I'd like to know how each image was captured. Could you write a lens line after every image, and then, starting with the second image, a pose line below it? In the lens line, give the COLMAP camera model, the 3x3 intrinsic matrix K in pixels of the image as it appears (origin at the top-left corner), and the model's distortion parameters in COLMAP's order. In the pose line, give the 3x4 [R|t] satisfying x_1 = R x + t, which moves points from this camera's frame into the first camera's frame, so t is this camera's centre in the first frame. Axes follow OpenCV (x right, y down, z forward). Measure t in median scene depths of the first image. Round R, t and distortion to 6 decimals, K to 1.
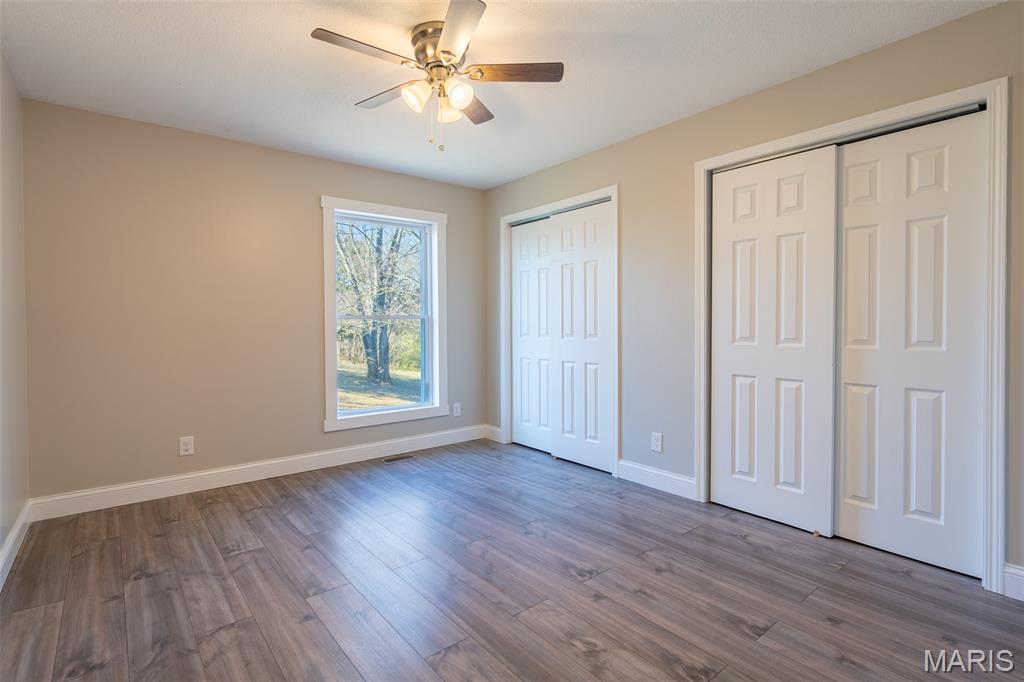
lens RADIAL K [[493.7, 0, 512.0], [0, 493.7, 341.0], [0, 0, 1]] dist [-0.012794, 0.000507]
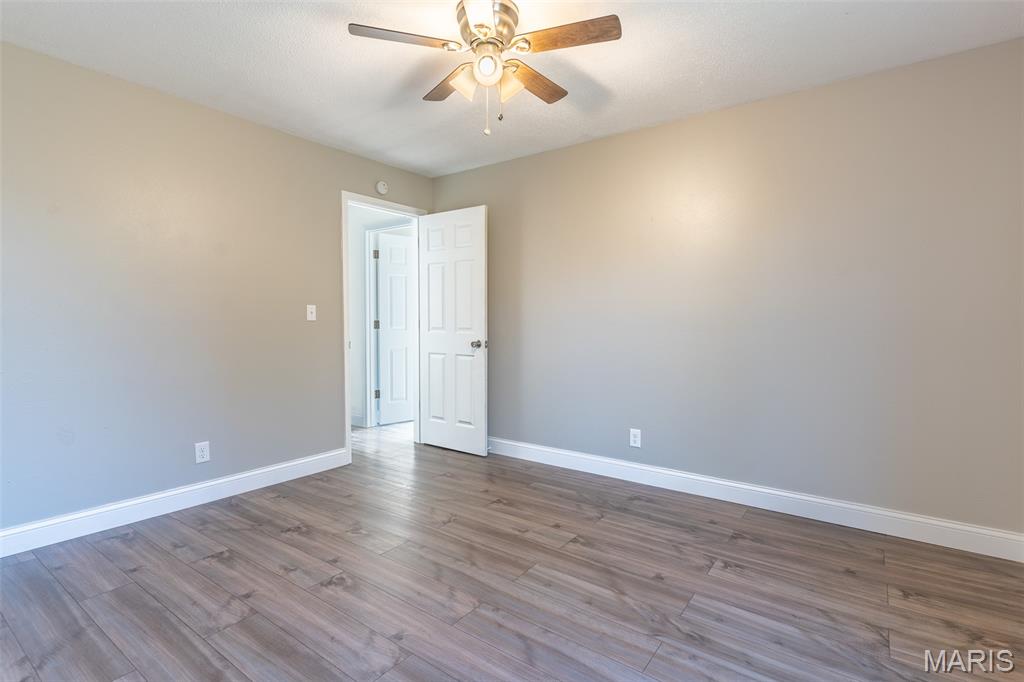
lens RADIAL K [[507.7, 0, 508.2], [0, 507.7, 324.2], [0, 0, 1]] dist [0.001528, -0.000778]
pose [[-0.971344, 0.004960, -0.237628, 0.047080], [-0.005507, 0.999044, 0.043364, -0.057033], [0.237616, 0.043430, -0.970388, 1.674496]]
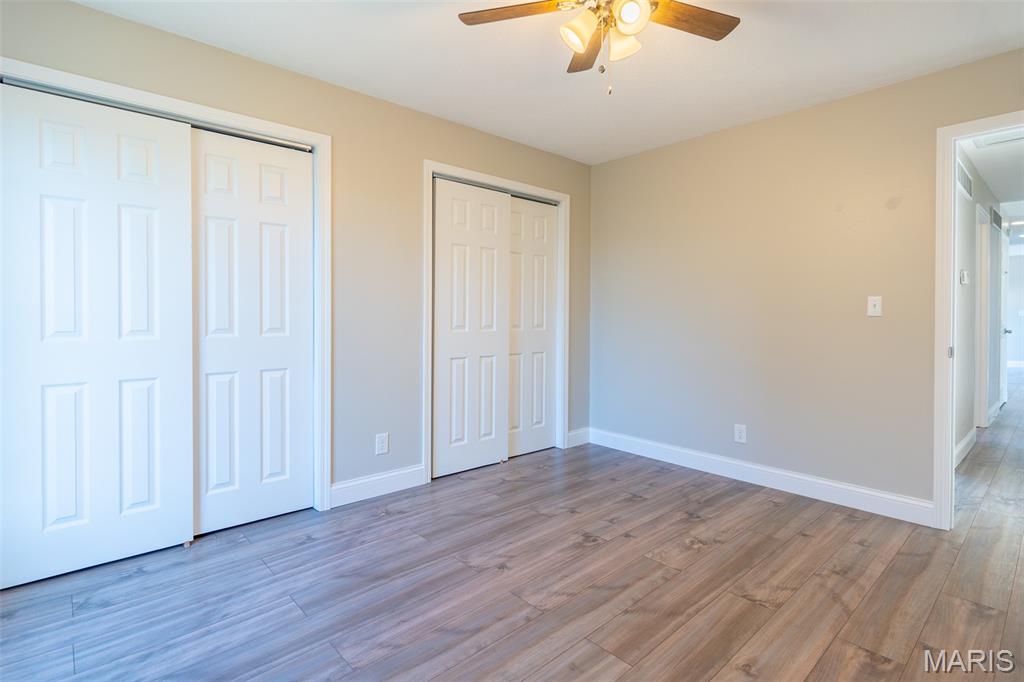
lens RADIAL K [[491.1, 0, 510.3], [0, 491.1, 318.8], [0, 0, 1]] dist [0.002535, 0.000312]
pose [[-0.040981, -0.004827, 0.999148, -0.786246], [0.031609, 0.999482, 0.006125, -0.027857], [-0.998660, 0.031833, -0.040807, 1.007205]]
